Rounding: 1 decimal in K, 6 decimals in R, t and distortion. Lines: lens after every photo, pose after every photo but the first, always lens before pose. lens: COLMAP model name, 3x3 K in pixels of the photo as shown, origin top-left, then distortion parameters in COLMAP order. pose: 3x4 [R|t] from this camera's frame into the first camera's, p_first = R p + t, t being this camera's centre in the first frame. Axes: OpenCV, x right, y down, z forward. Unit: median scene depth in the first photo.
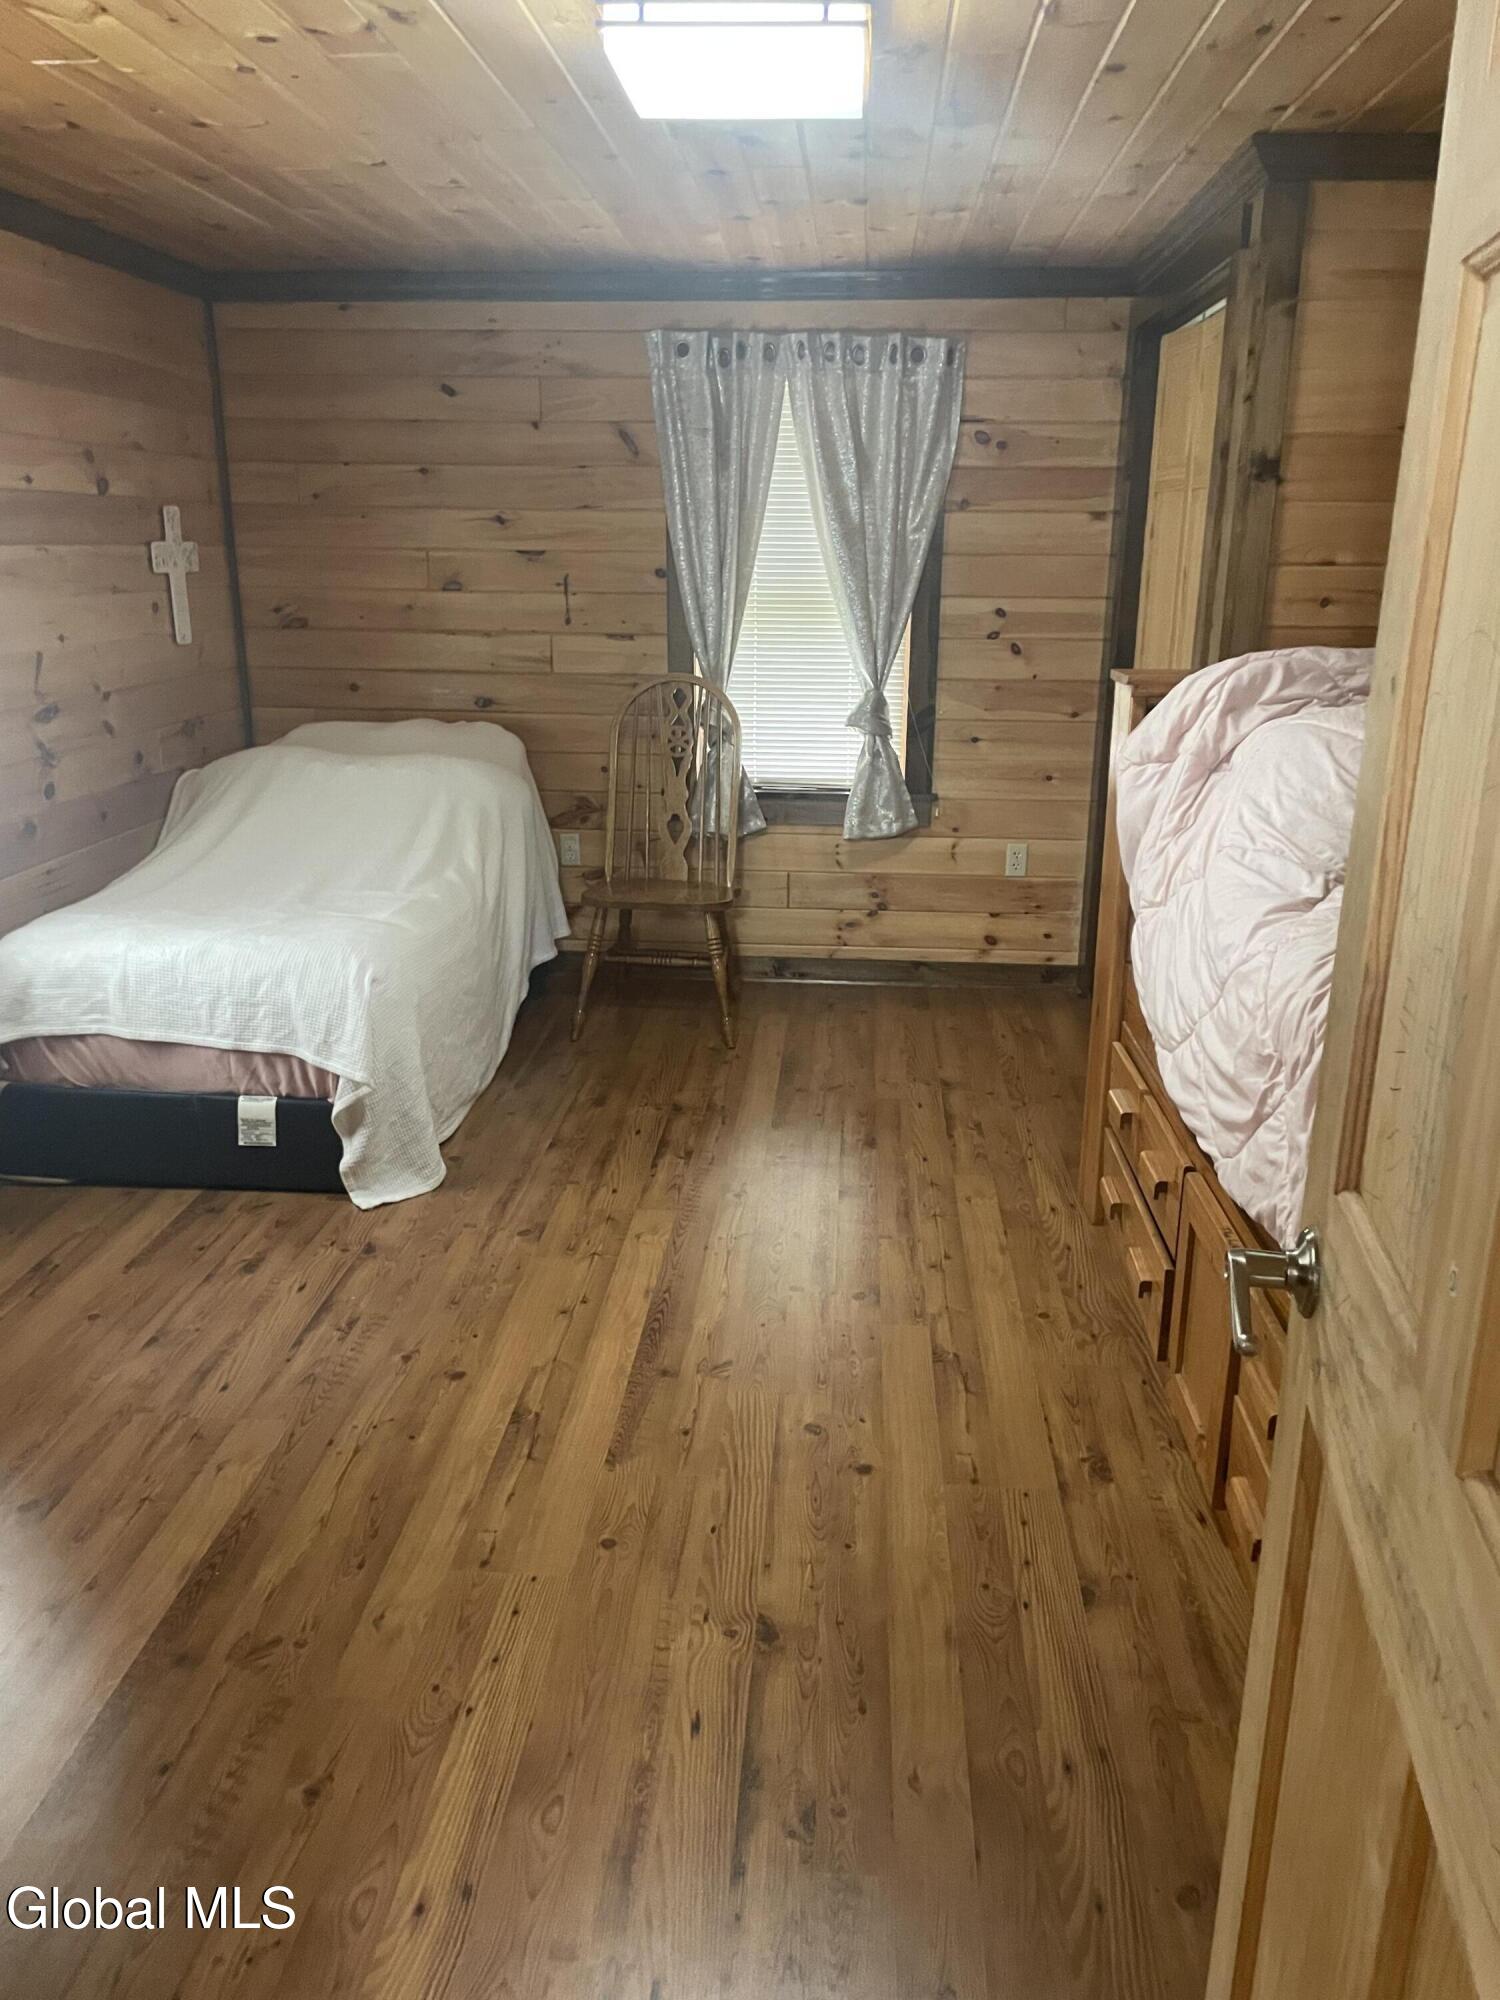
lens RADIAL K [[1515.1, 0, 750.0], [0, 1515.1, 1000.0], [0, 0, 1]] dist [0.099938, -0.137629]
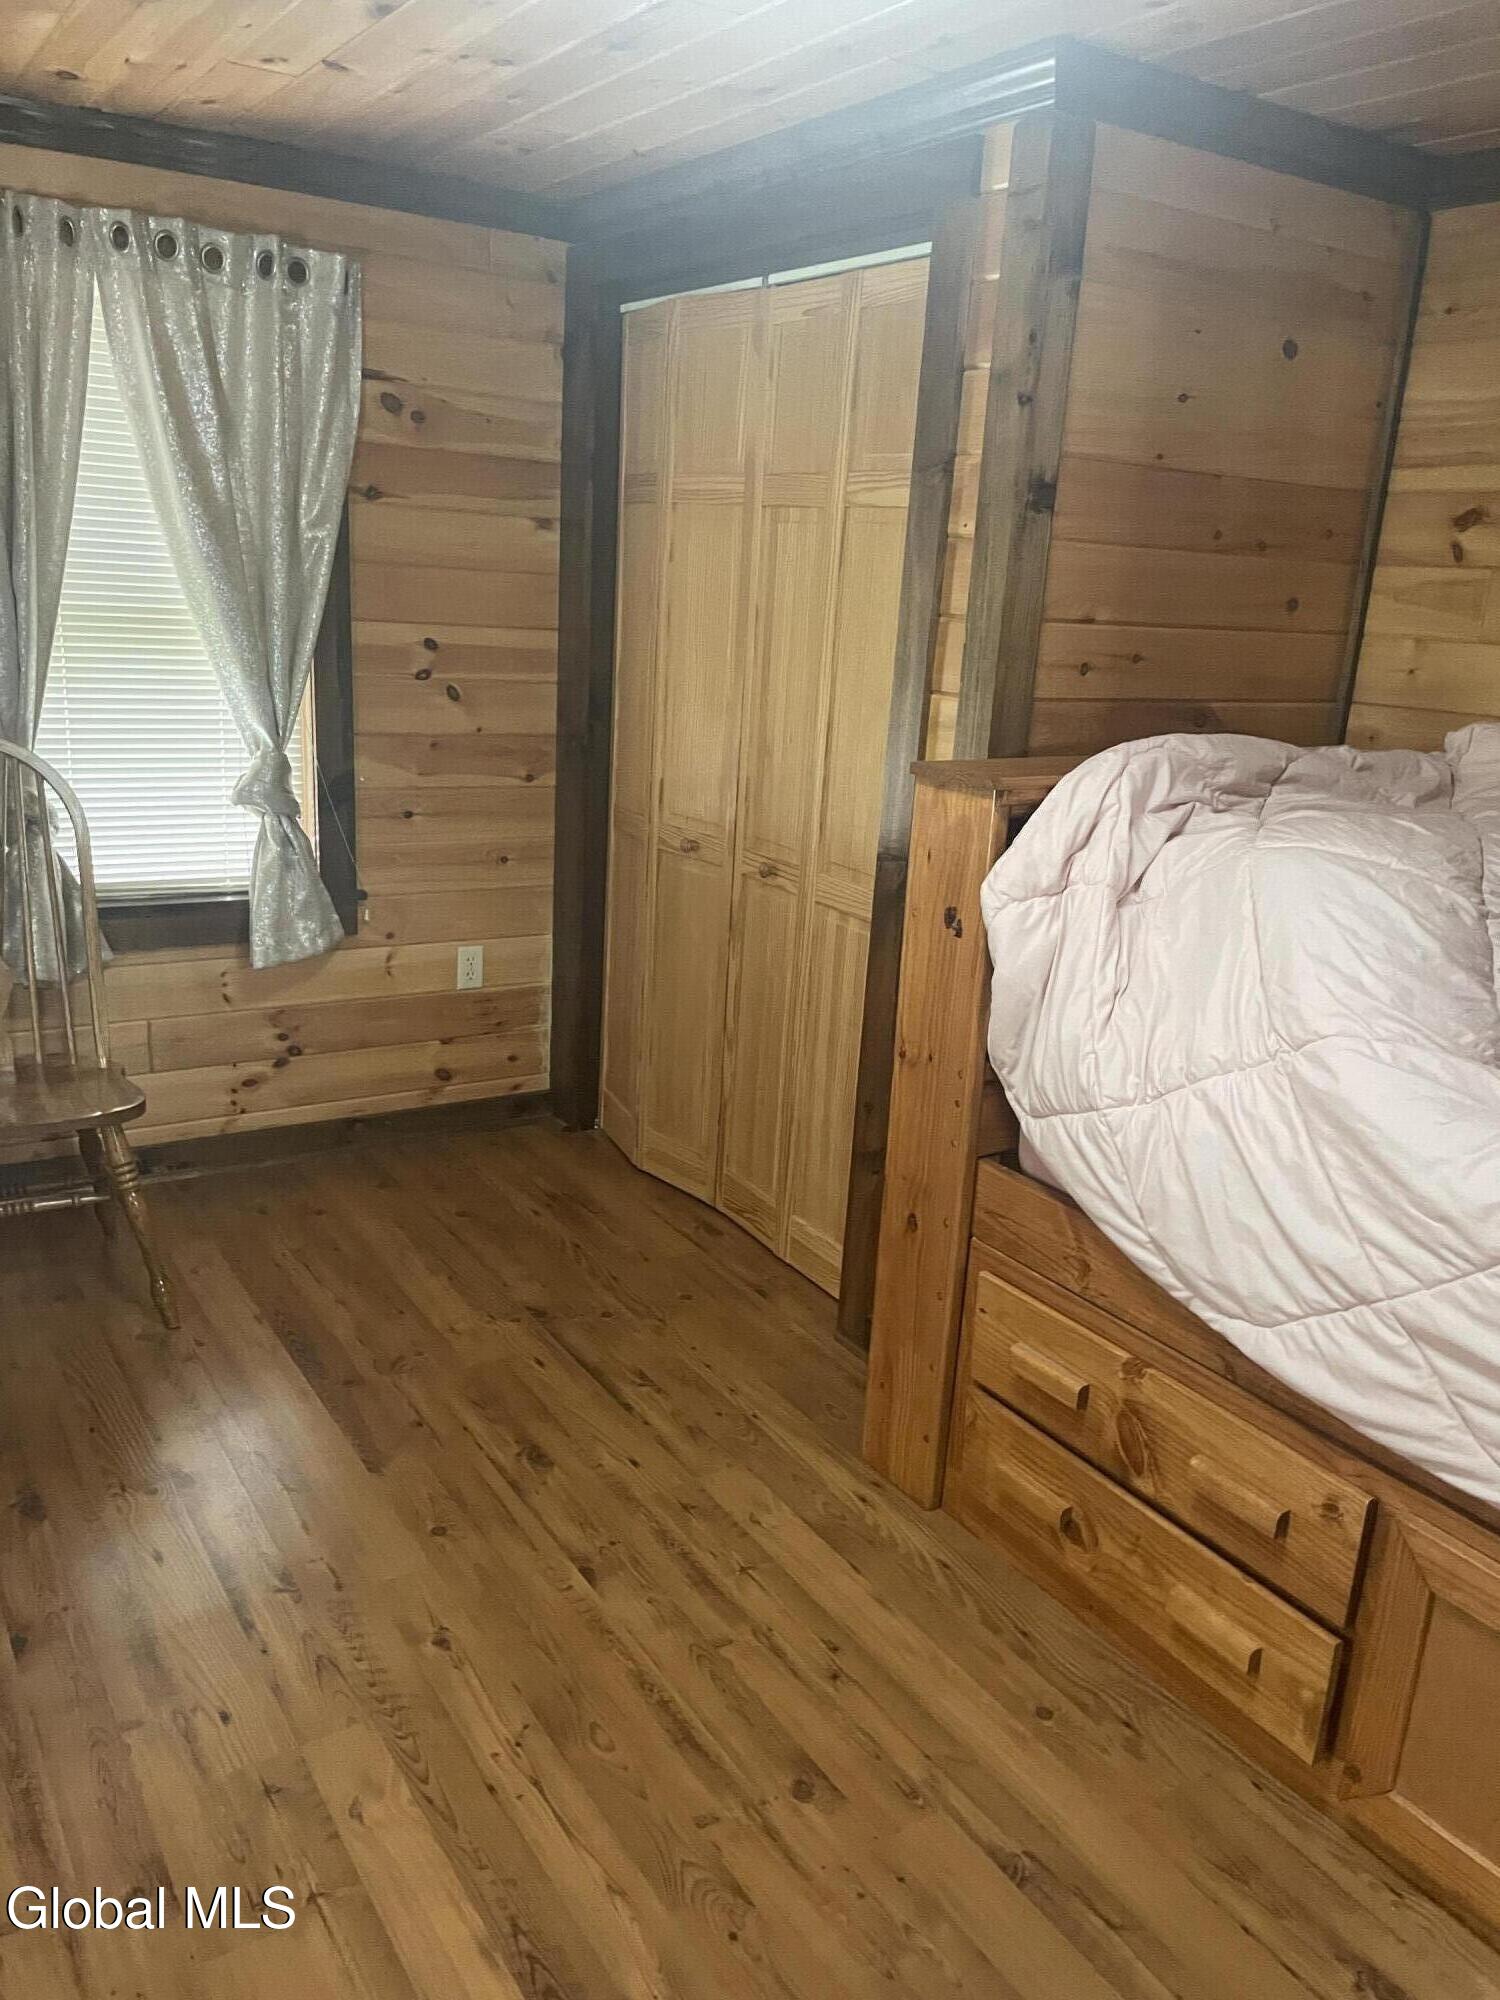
lens RADIAL K [[1515.1, 0, 750.0], [0, 1515.1, 1000.0], [0, 0, 1]] dist [0.099938, -0.137629]
pose [[0.792992, -0.125905, 0.596080, -0.178403], [0.121088, 0.991465, 0.048331, -0.100805], [-0.597078, 0.033852, 0.801469, 0.322971]]
